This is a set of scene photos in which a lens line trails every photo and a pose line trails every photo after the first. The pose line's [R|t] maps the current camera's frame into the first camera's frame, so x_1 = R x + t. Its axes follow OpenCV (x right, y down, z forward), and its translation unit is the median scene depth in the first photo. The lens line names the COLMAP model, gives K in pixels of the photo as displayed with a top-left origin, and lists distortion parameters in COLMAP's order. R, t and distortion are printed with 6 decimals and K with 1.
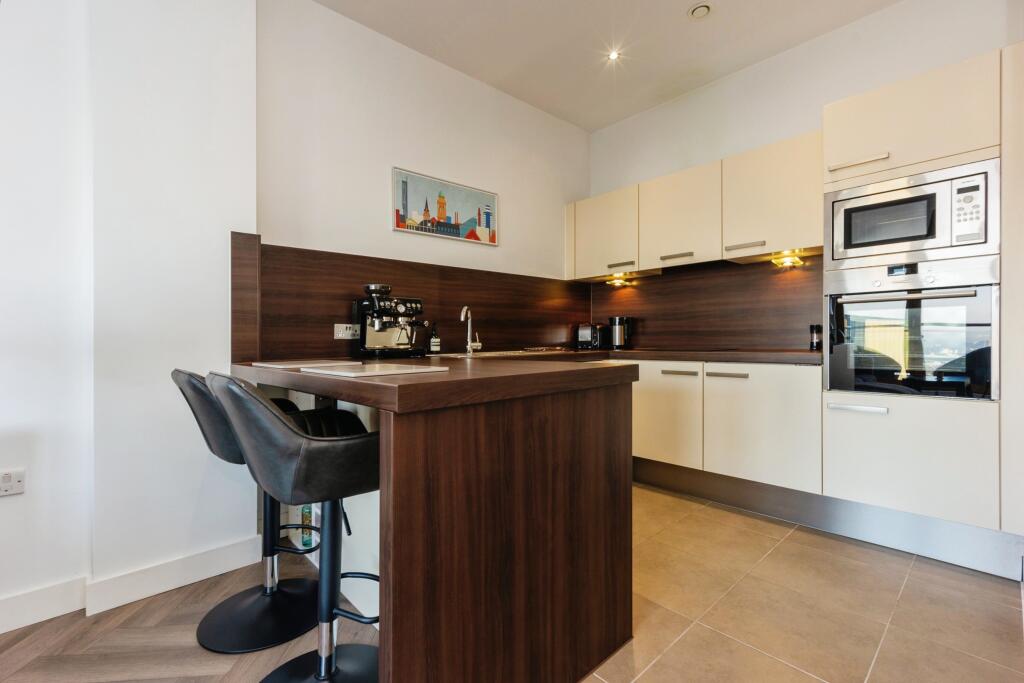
lens RADIAL K [[448.0, 0, 507.3], [0, 448.0, 349.5], [0, 0, 1]] dist [0.002893, 0.001290]
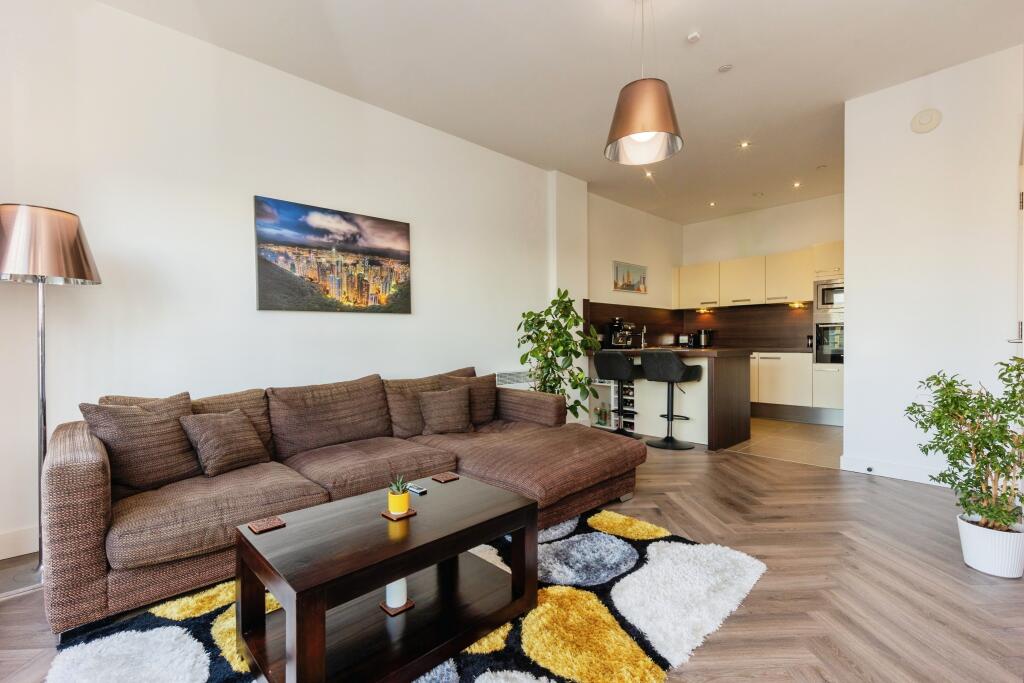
lens RADIAL K [[448.0, 0, 512.0], [0, 448.0, 352.2], [0, 0, 1]] dist [0.002893, 0.001290]
pose [[0.999858, 0.002008, 0.016718, -0.696750], [-0.001941, 0.999990, -0.003989, 0.033693], [-0.016726, 0.003956, 0.999852, -1.010187]]
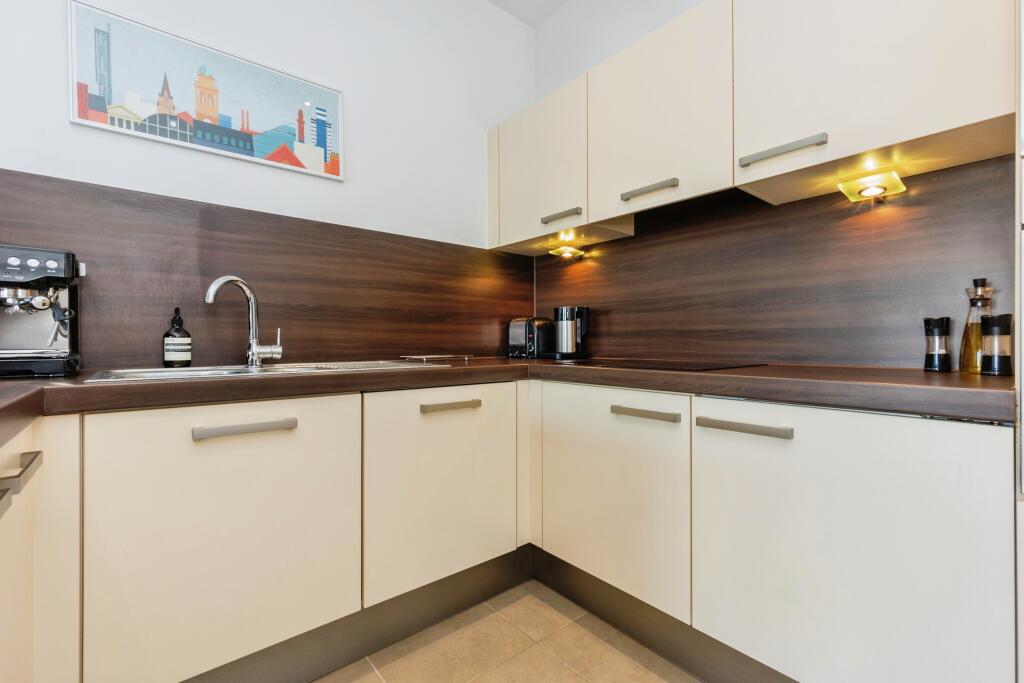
lens RADIAL K [[448.0, 0, 508.4], [0, 448.0, 336.5], [0, 0, 1]] dist [0.002893, 0.001290]
pose [[0.999057, 0.011976, -0.041722, 0.239344], [-0.013321, 0.999396, -0.032087, -0.013712], [0.041313, 0.032613, 0.998614, 0.471552]]
